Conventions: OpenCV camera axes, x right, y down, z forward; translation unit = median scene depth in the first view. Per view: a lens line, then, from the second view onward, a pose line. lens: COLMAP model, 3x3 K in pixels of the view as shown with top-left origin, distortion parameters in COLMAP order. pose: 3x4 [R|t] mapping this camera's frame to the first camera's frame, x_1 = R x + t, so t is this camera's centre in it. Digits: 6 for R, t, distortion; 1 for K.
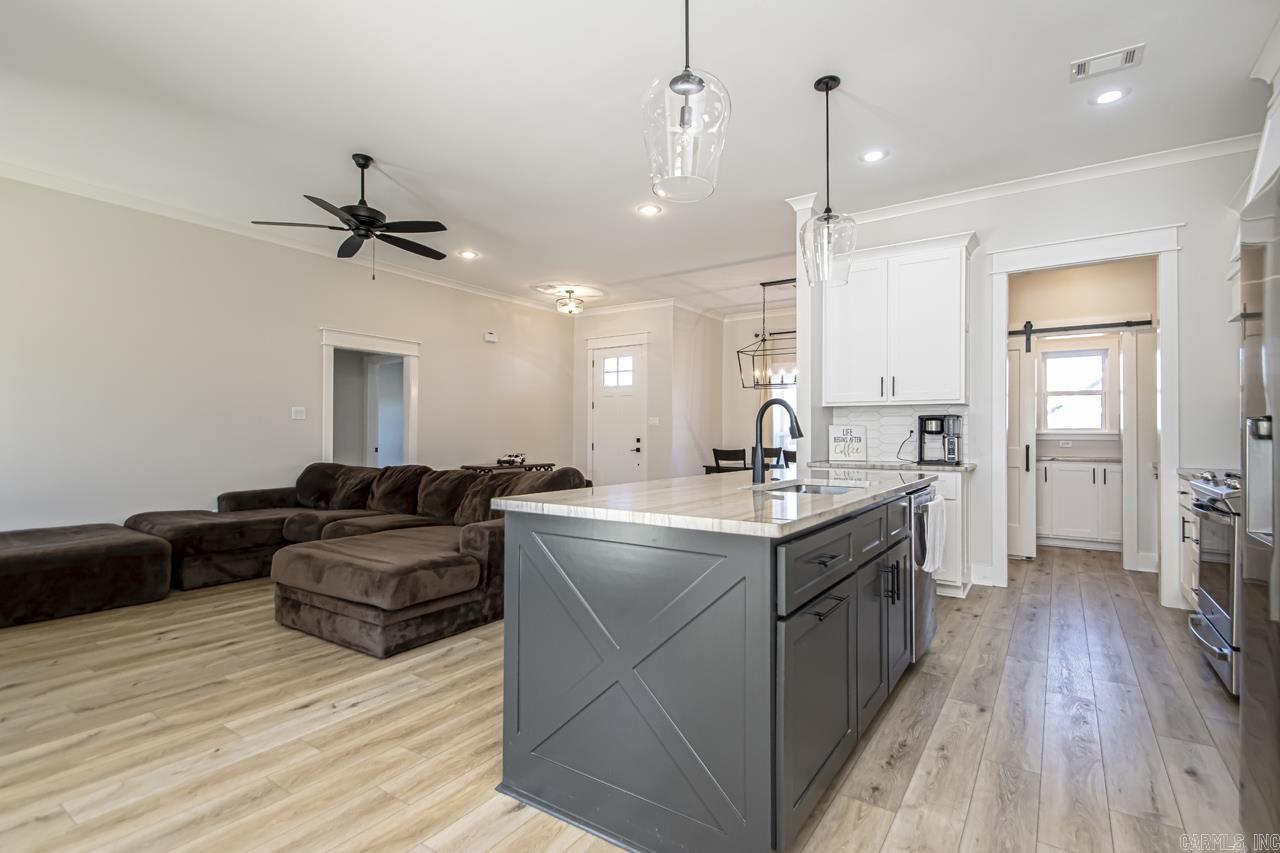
lens RADIAL K [[608.1, 0, 660.0], [0, 608.1, 430.8], [0, 0, 1]] dist [0.014957, -0.016539]
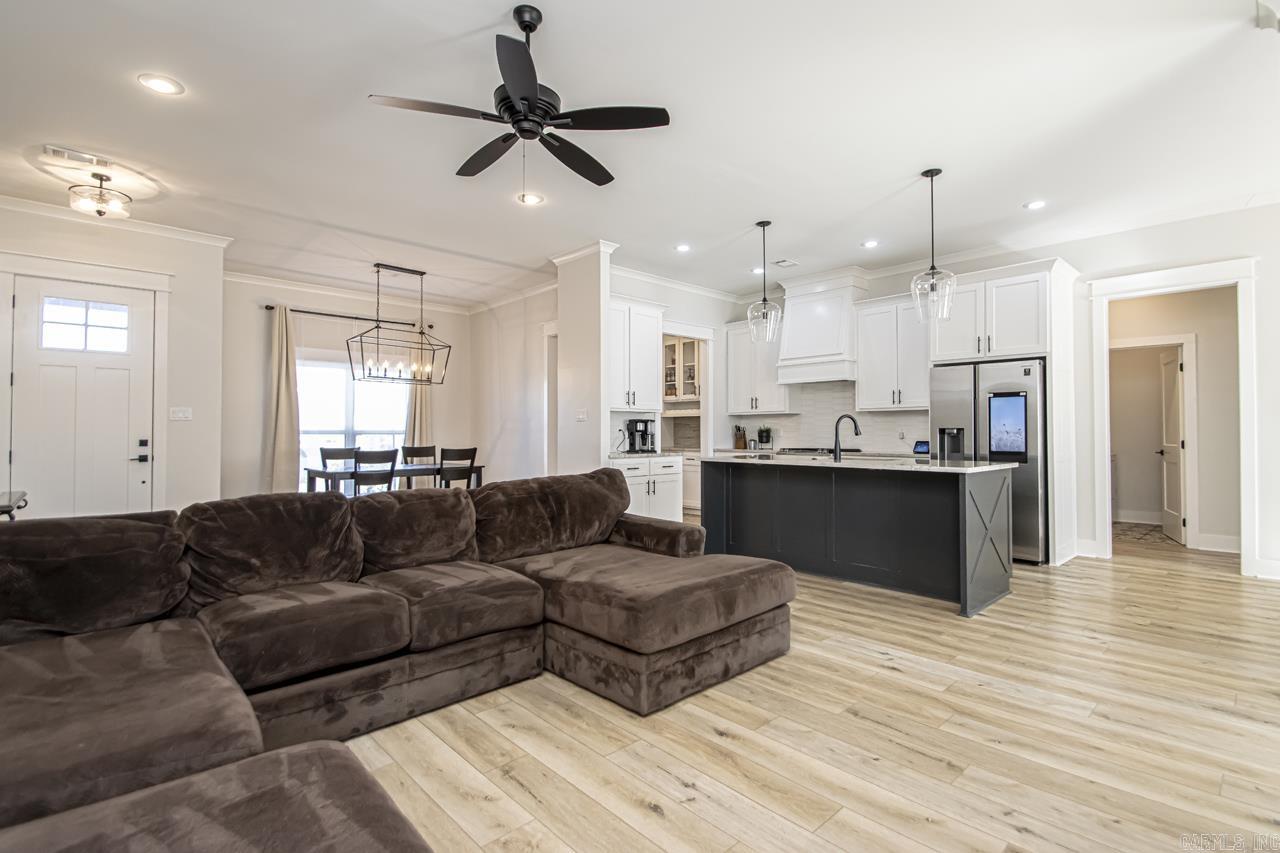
lens RADIAL K [[608.1, 0, 663.6], [0, 608.1, 423.4], [0, 0, 1]] dist [0.014957, -0.016539]
pose [[0.208105, 0.009411, 0.978061, -1.417164], [-0.005029, 0.999951, -0.008551, -0.004532], [-0.978094, -0.003139, 0.208142, 0.925874]]
